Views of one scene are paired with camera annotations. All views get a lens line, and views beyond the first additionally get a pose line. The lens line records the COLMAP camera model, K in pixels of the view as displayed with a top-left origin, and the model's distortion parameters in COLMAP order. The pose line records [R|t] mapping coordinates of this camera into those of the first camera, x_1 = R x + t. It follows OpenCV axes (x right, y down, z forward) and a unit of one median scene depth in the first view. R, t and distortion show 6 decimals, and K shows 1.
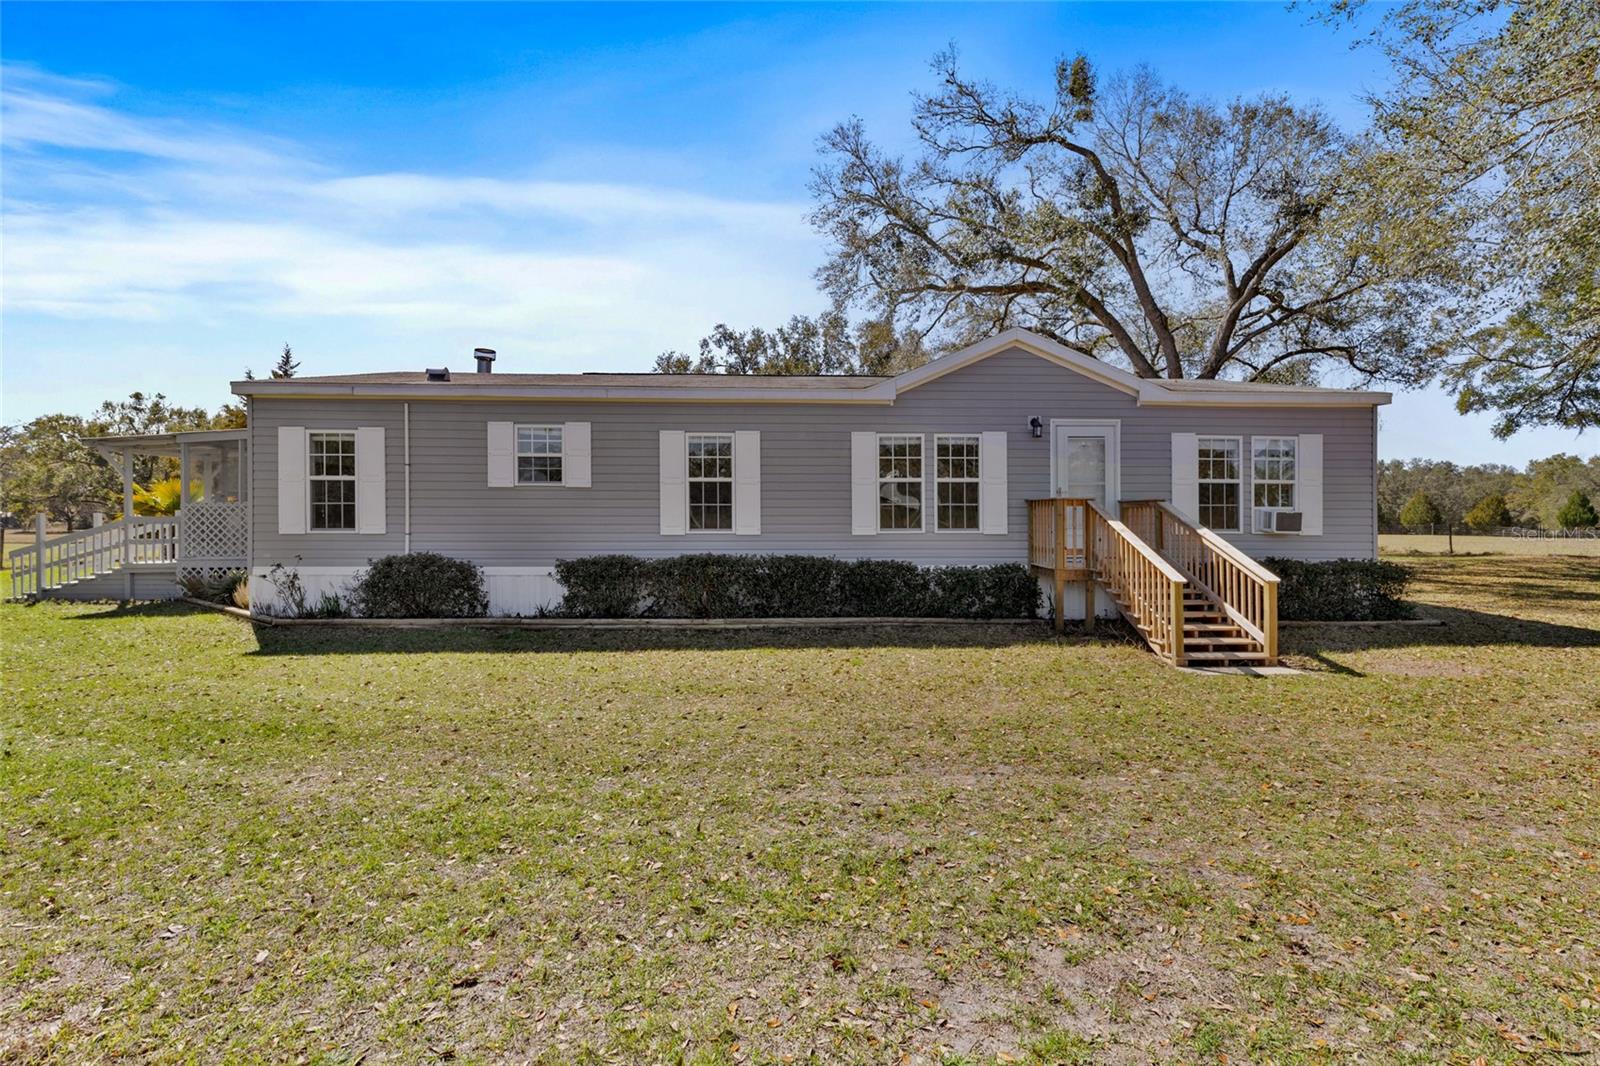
lens RADIAL K [[719.4, 0, 793.2], [0, 719.4, 520.6], [0, 0, 1]] dist [0.000807, 0.000205]
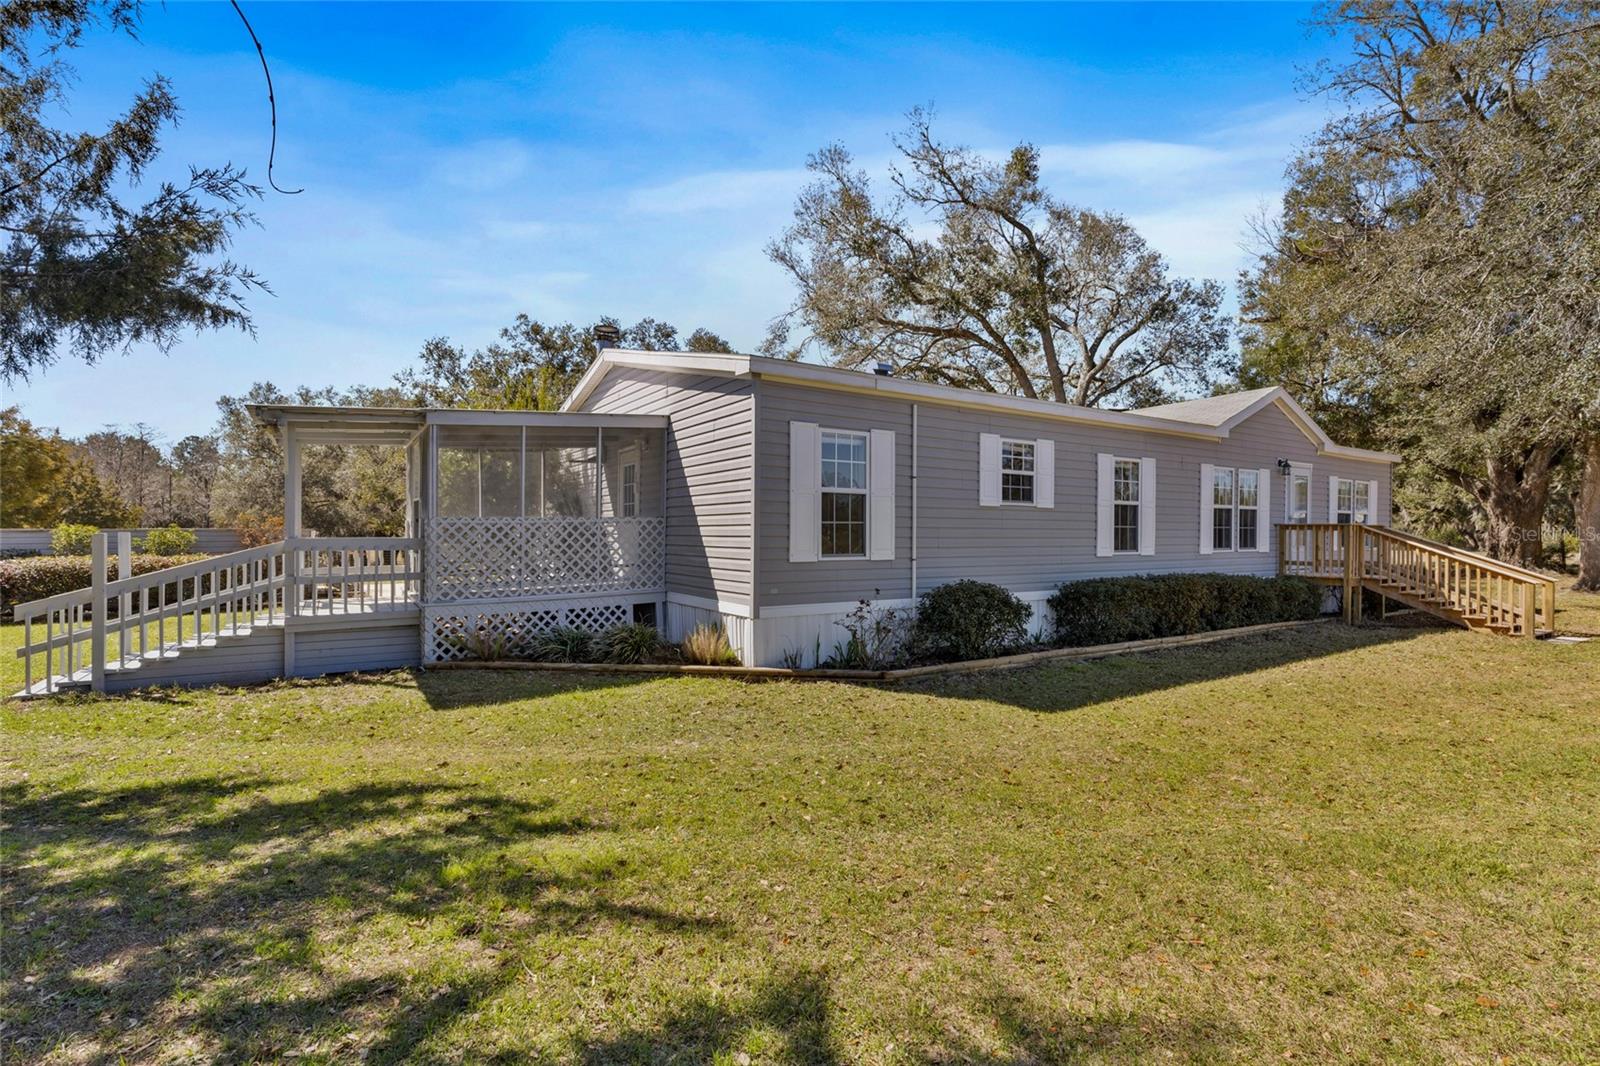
lens RADIAL K [[719.4, 0, 796.4], [0, 719.4, 533.8], [0, 0, 1]] dist [0.000807, 0.000205]
pose [[0.879147, -0.000949, 0.476551, -1.020052], [0.002322, 0.999995, -0.002292, -0.010797], [-0.476546, 0.003121, 0.879144, 0.318819]]
